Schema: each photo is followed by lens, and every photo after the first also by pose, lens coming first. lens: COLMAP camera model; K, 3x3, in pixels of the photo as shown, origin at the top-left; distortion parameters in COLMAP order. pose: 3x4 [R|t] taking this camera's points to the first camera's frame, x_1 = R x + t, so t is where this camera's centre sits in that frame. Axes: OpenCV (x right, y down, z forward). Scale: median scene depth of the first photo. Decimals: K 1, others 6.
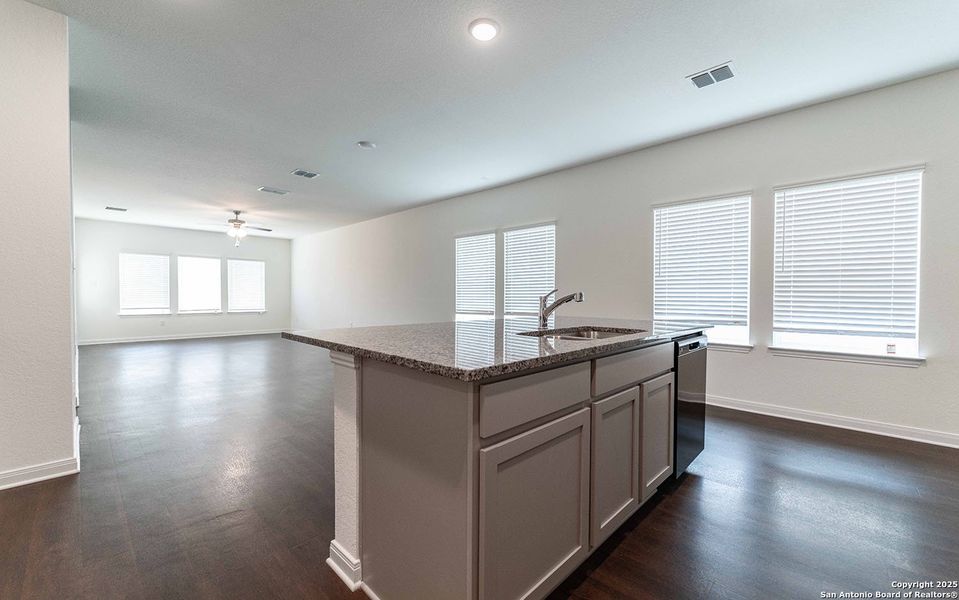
lens RADIAL K [[383.5, 0, 485.3], [0, 383.5, 303.3], [0, 0, 1]] dist [0.000245, -0.000846]
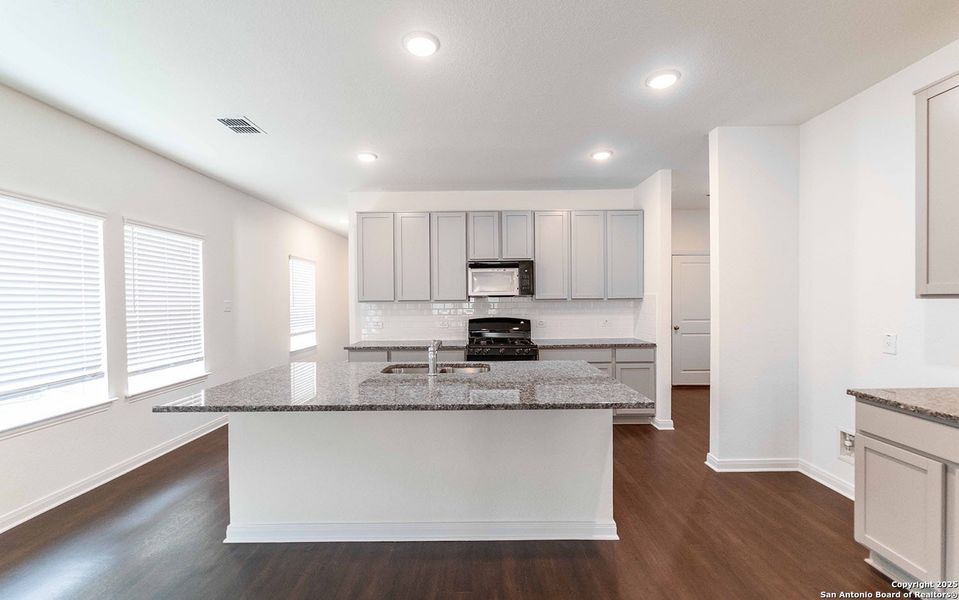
lens RADIAL K [[383.5, 0, 480.7], [0, 383.5, 300.6], [0, 0, 1]] dist [0.000245, -0.000846]
pose [[-0.685827, 0.000622, 0.727765, -0.569253], [0.020299, 0.999627, 0.018274, -0.127039], [-0.727482, 0.027306, -0.685583, 1.199050]]
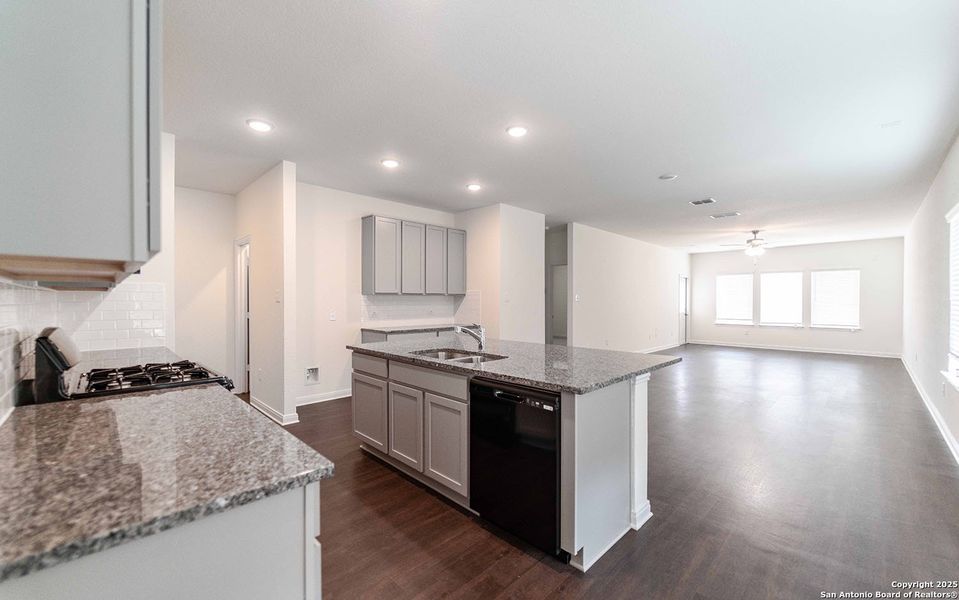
lens RADIAL K [[383.5, 0, 480.7], [0, 383.5, 302.8], [0, 0, 1]] dist [0.000245, -0.000846]
pose [[-0.022965, -0.000673, -0.999736, 1.079820], [-0.019433, 0.999811, -0.000226, -0.074823], [0.999547, 0.019422, -0.022974, 0.719497]]
